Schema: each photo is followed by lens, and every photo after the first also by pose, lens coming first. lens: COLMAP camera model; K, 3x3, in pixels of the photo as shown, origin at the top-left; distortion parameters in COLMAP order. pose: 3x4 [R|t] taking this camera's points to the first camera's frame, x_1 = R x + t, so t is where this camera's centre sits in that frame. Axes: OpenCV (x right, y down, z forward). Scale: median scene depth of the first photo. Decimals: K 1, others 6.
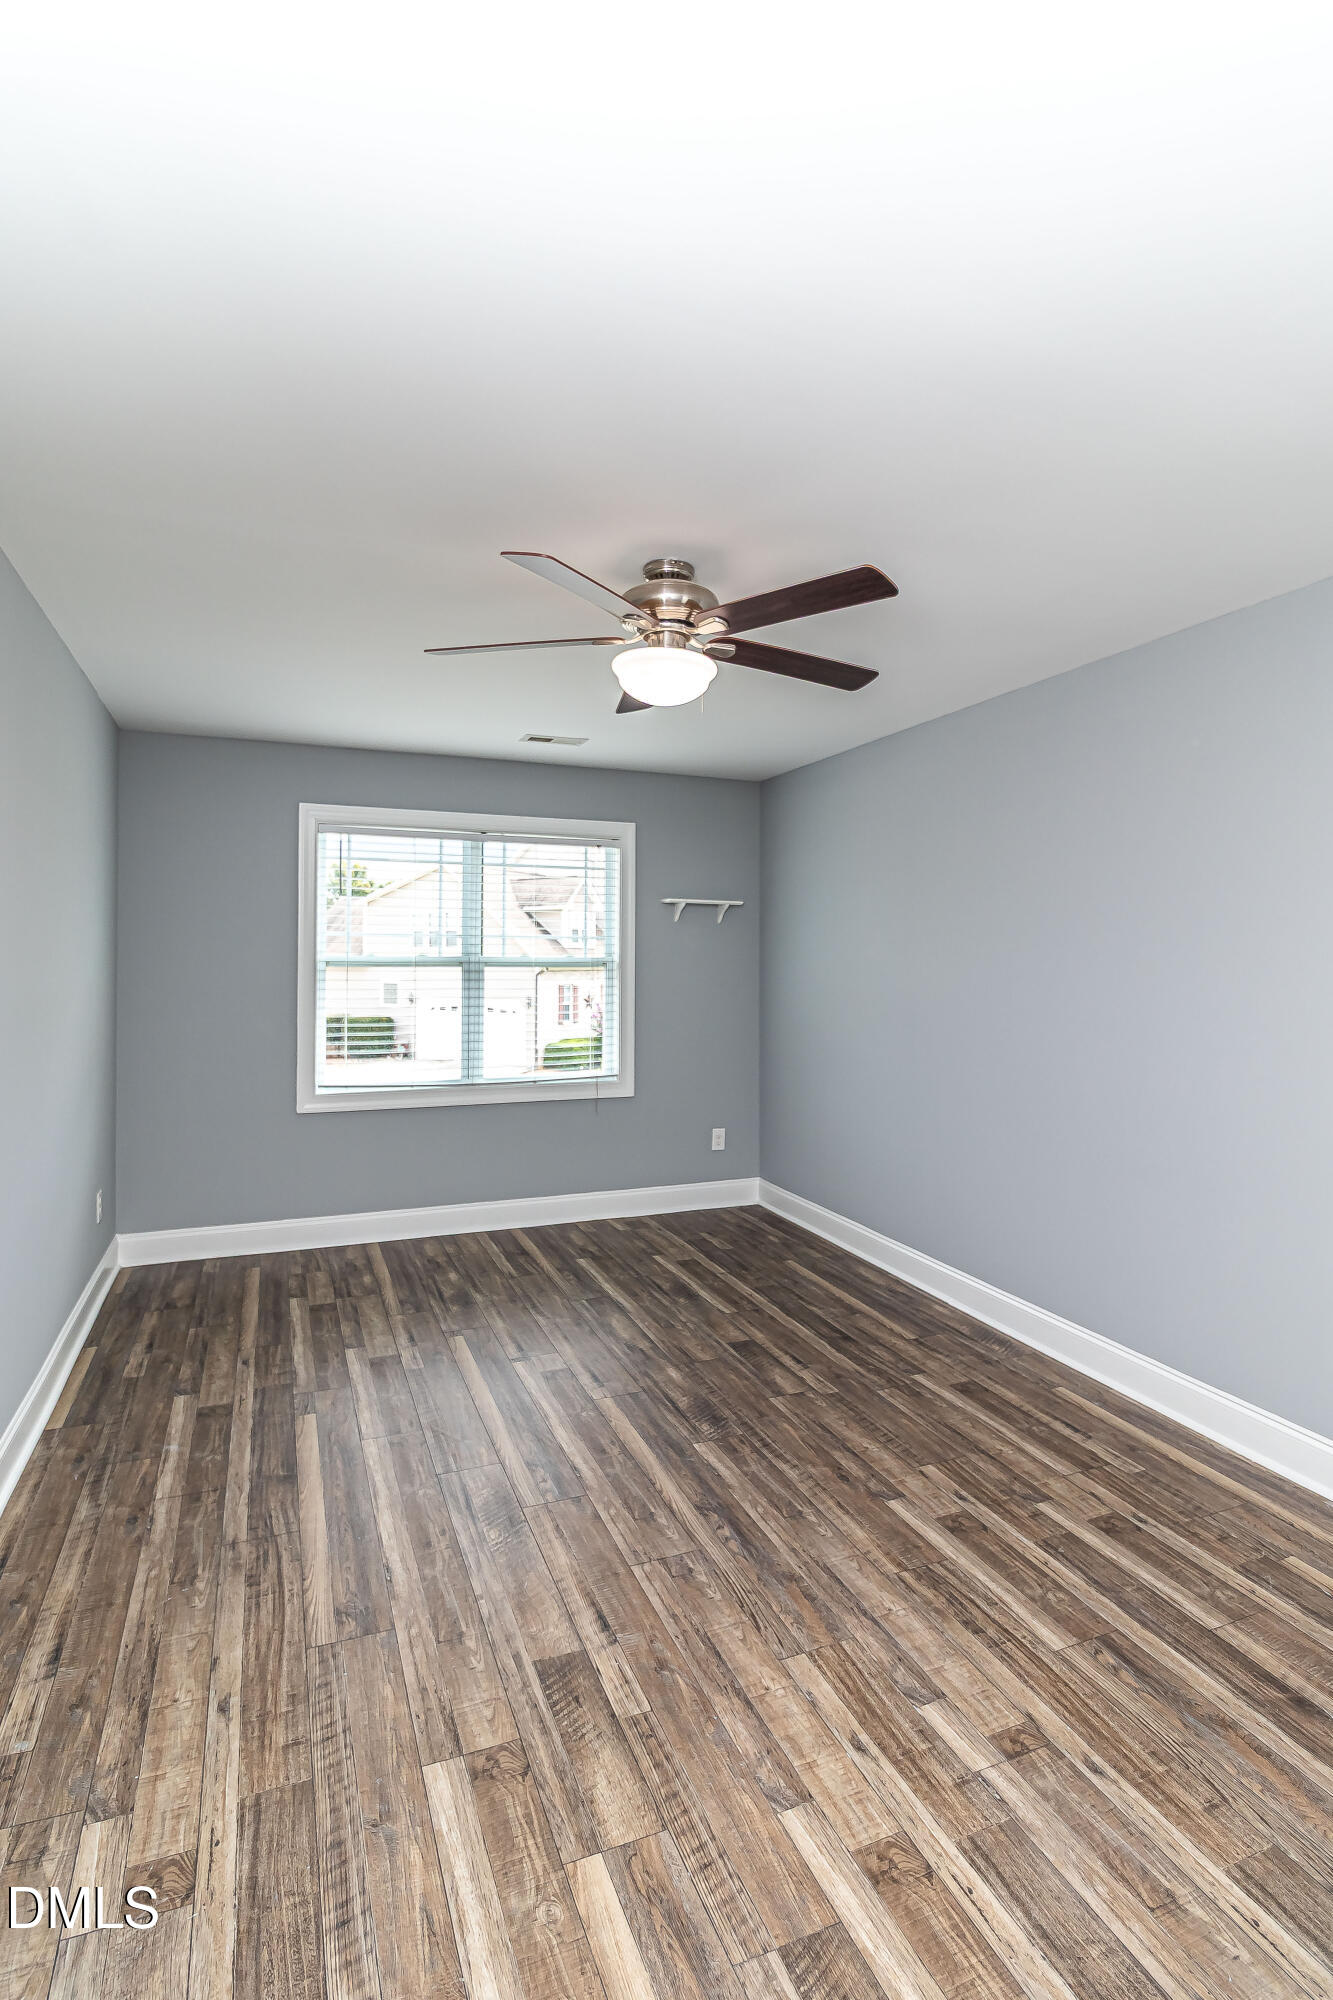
lens RADIAL K [[936.0, 0, 662.6], [0, 936.0, 929.1], [0, 0, 1]] dist [0.003124, -0.014925]
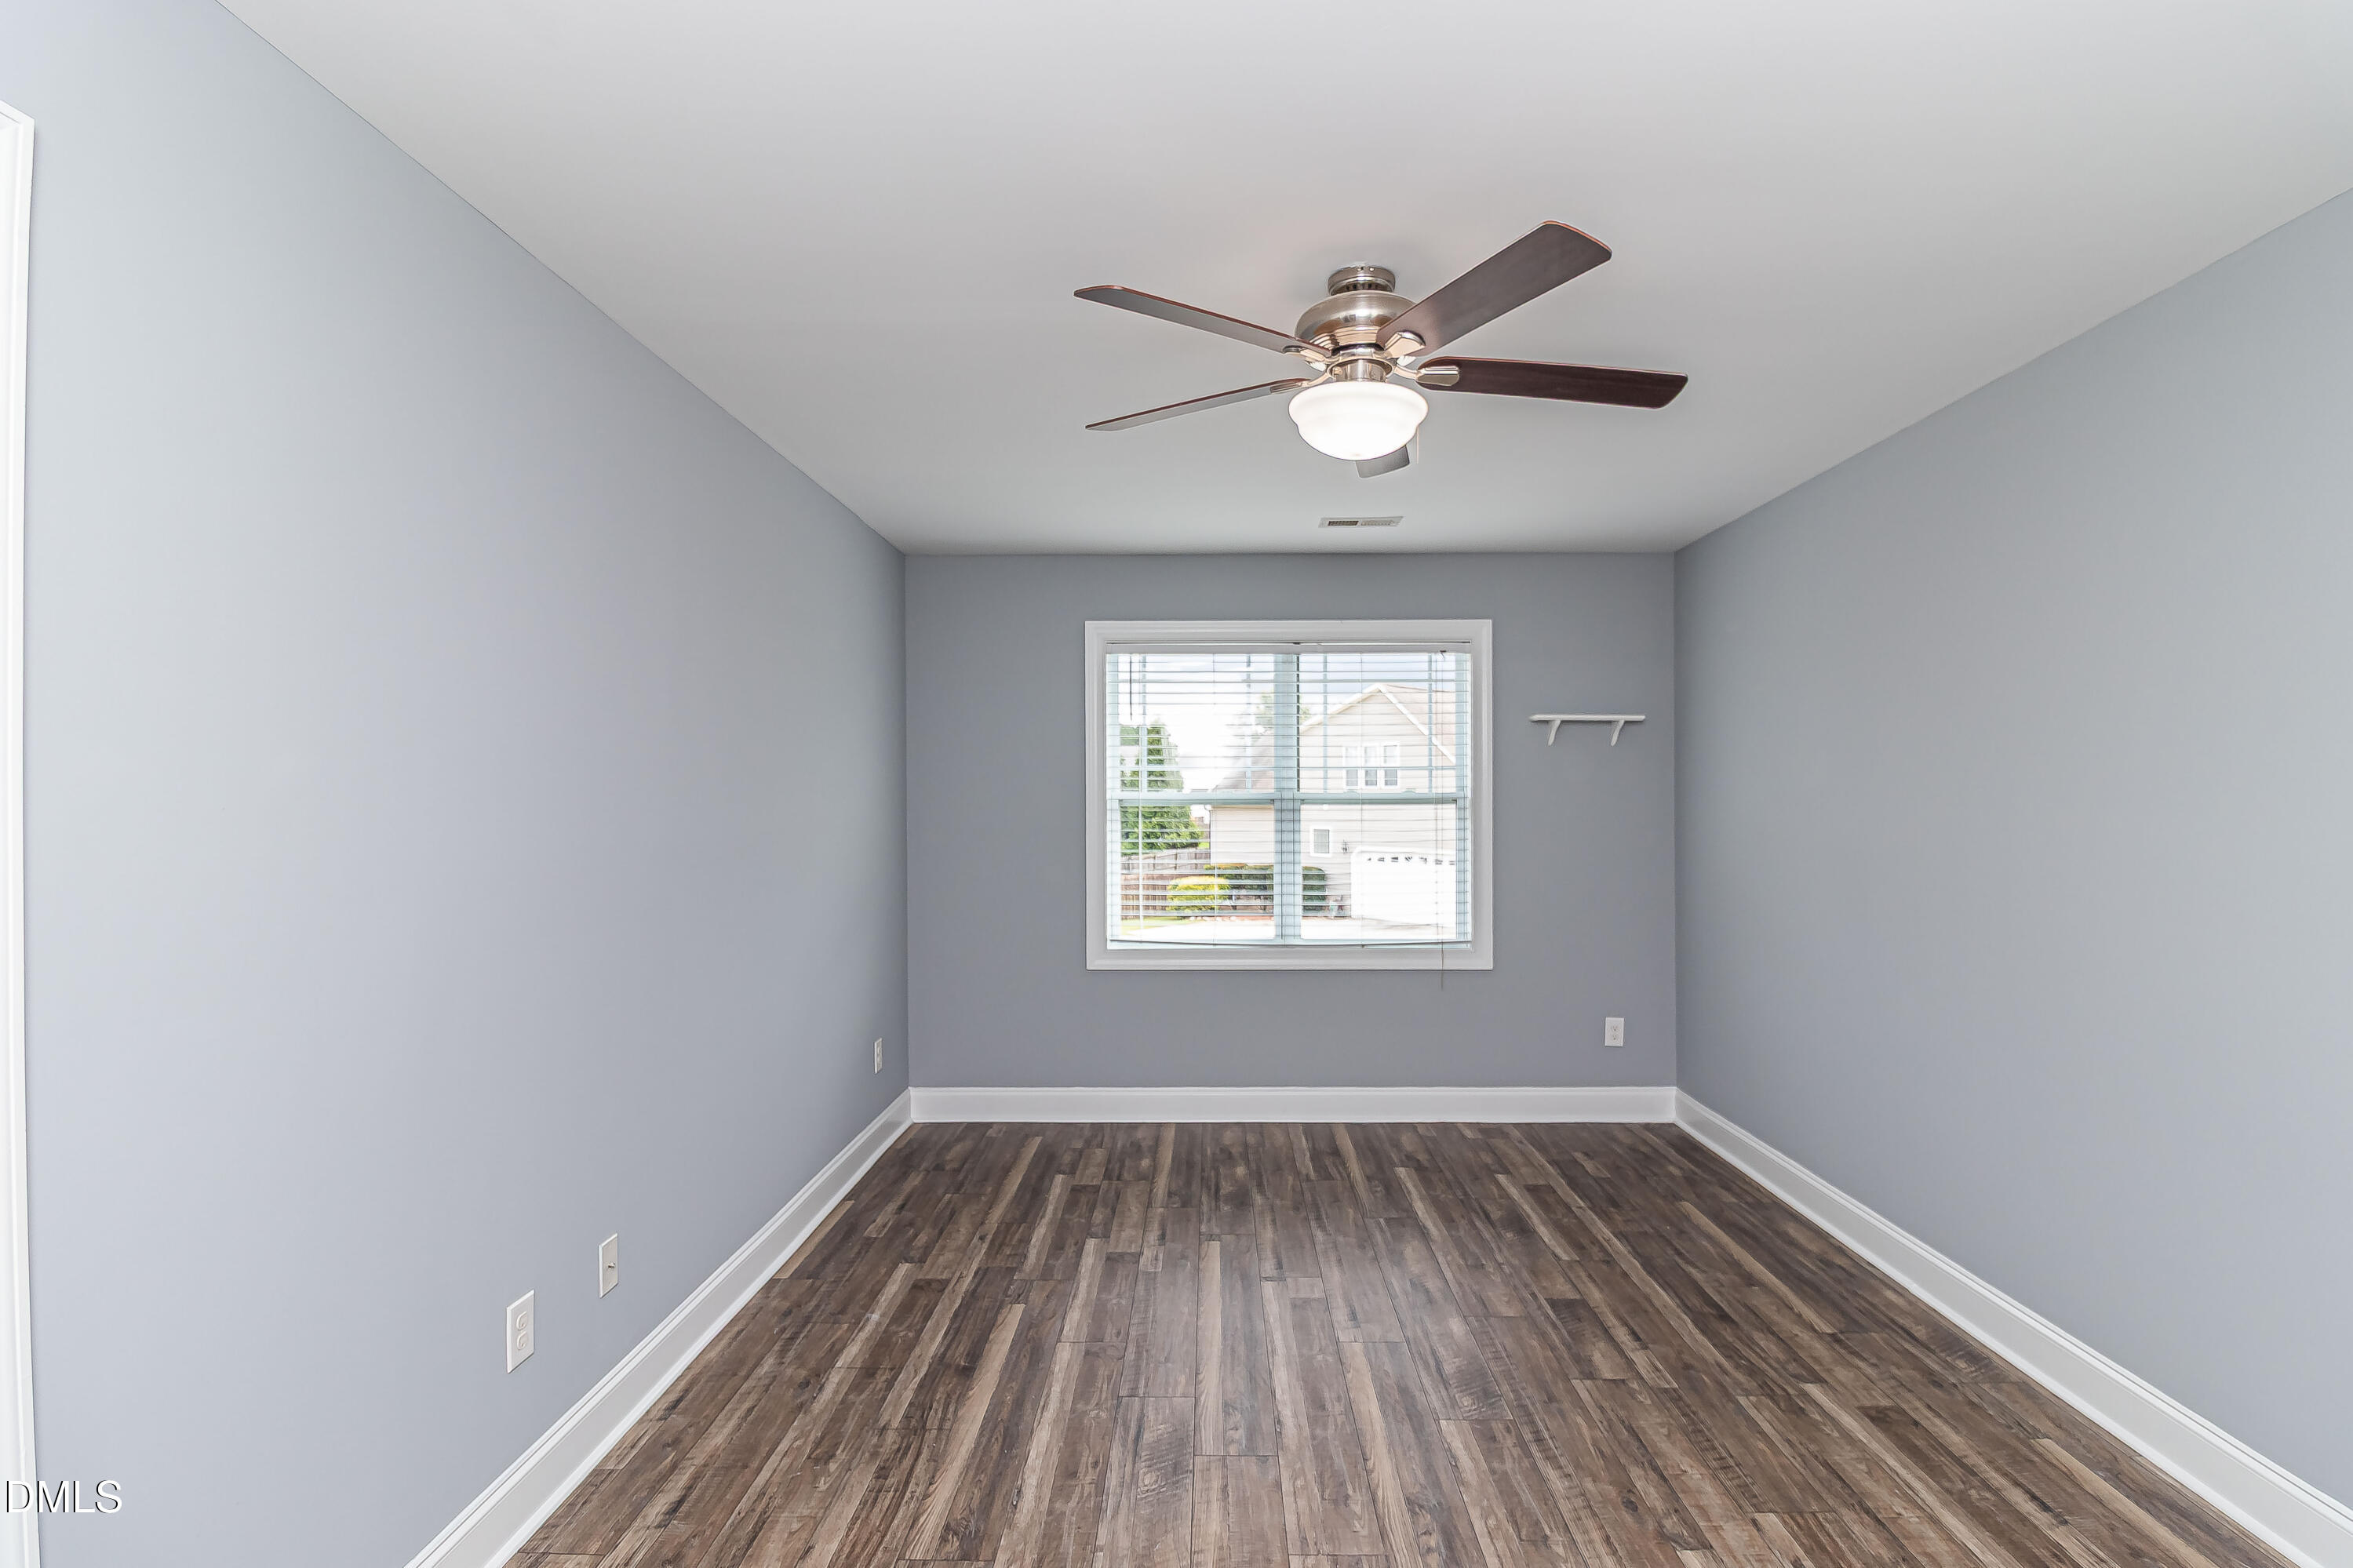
lens RADIAL K [[1130.4, 0, 1231.2], [0, 1130.4, 779.1], [0, 0, 1]] dist [0.000870, -0.016091]
pose [[0.929487, -0.014373, -0.368575, 0.178647], [0.019074, 0.999777, 0.009114, 0.010575], [0.368361, -0.015502, 0.929553, 0.068151]]
